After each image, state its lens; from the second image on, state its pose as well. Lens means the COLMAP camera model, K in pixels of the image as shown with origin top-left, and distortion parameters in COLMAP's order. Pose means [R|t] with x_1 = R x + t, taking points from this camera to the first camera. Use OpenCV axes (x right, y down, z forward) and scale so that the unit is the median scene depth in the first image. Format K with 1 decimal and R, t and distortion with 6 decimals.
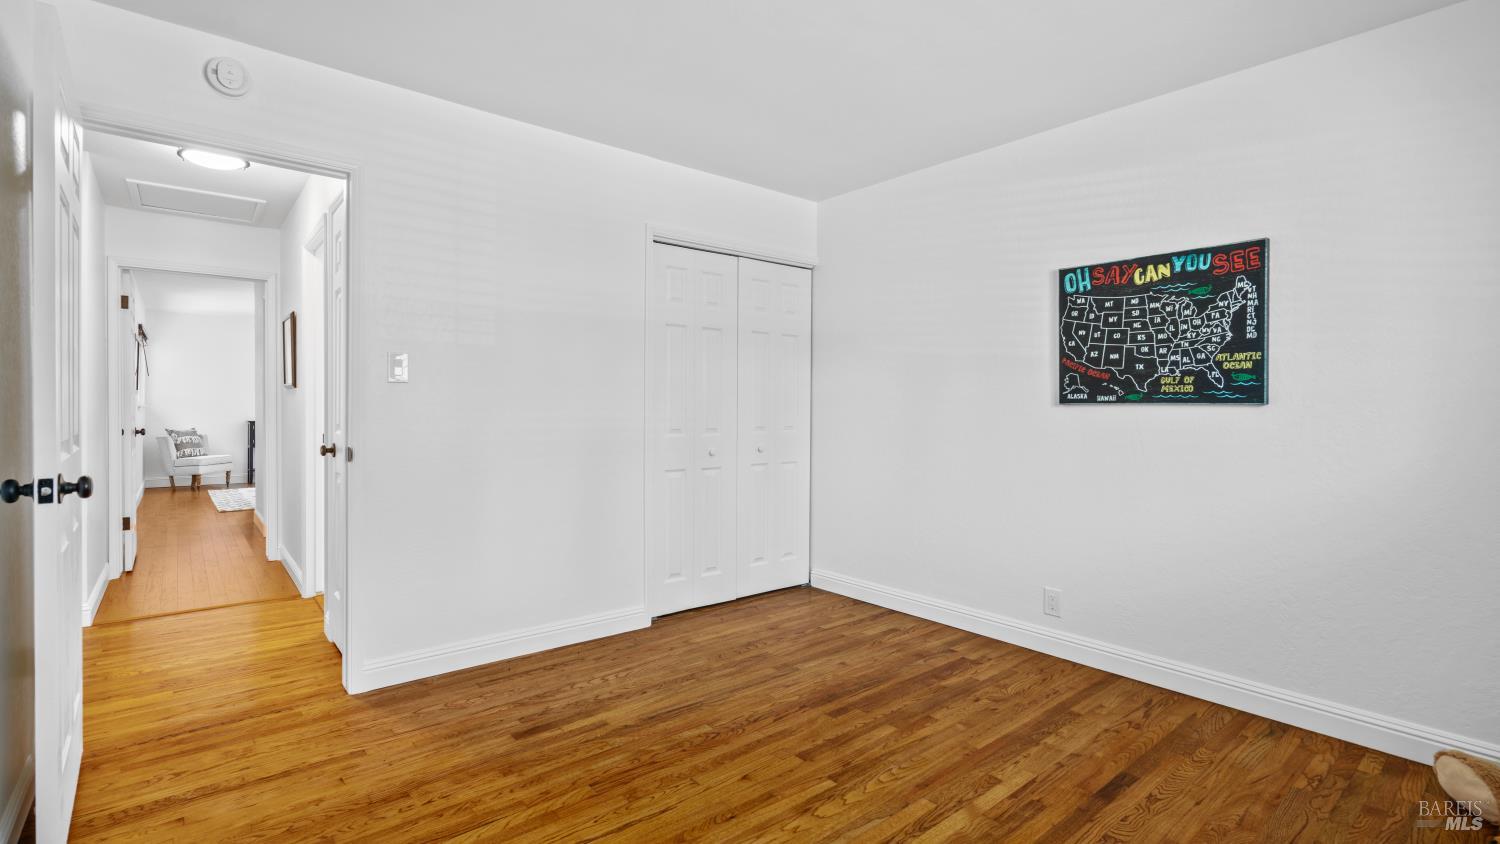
lens RADIAL K [[697.4, 0, 738.9], [0, 697.4, 412.2], [0, 0, 1]] dist [-0.007560, 0.002525]
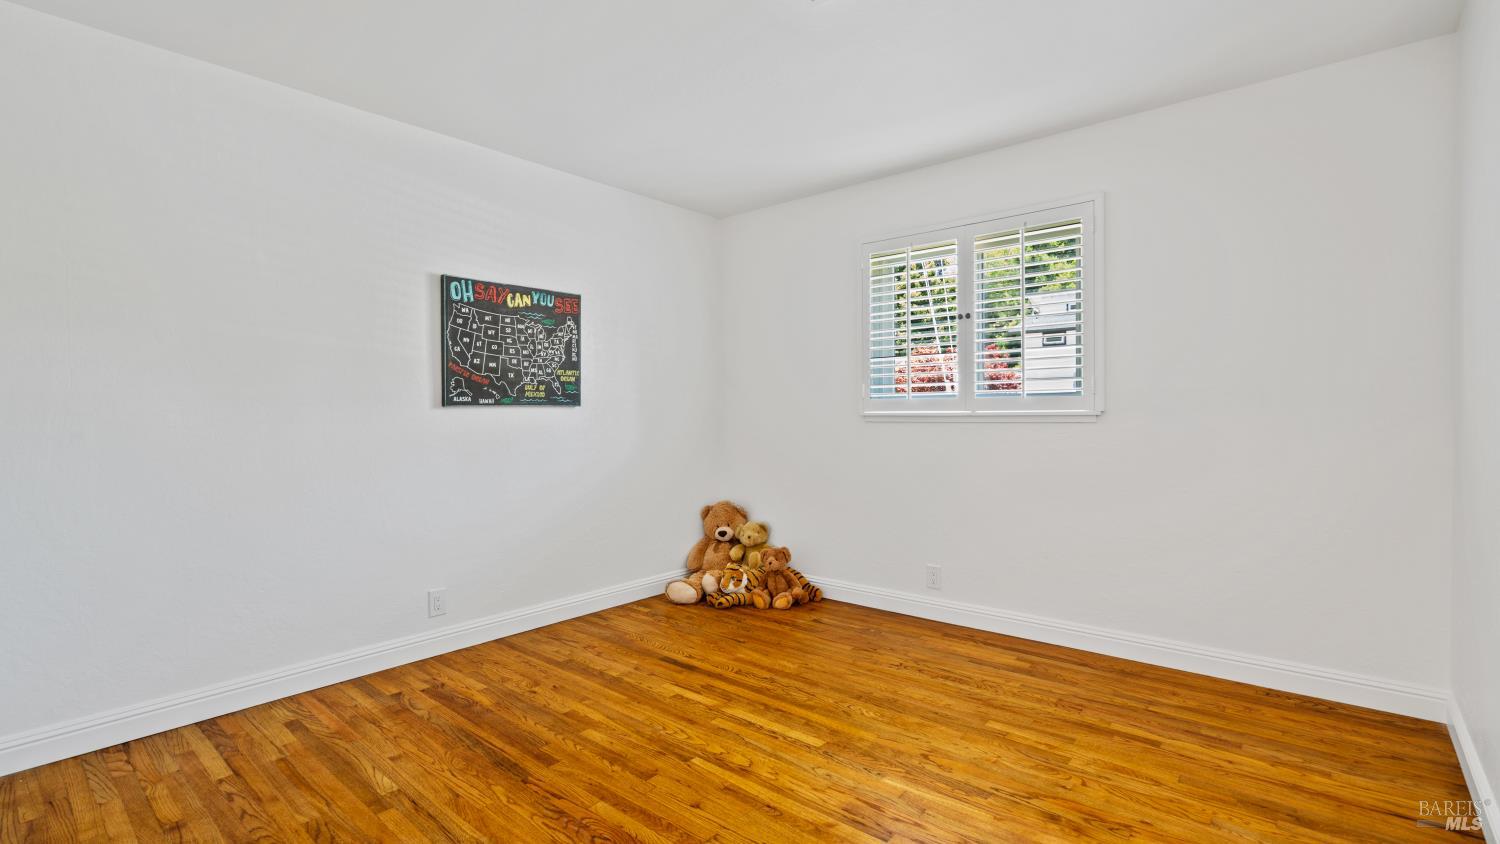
lens RADIAL K [[697.4, 0, 736.8], [0, 697.4, 422.4], [0, 0, 1]] dist [-0.007560, 0.002525]
pose [[-0.185714, -0.022597, 0.982344, -0.710714], [0.013478, 0.999583, 0.025541, -0.009521], [-0.982511, 0.017984, -0.185332, 0.871352]]
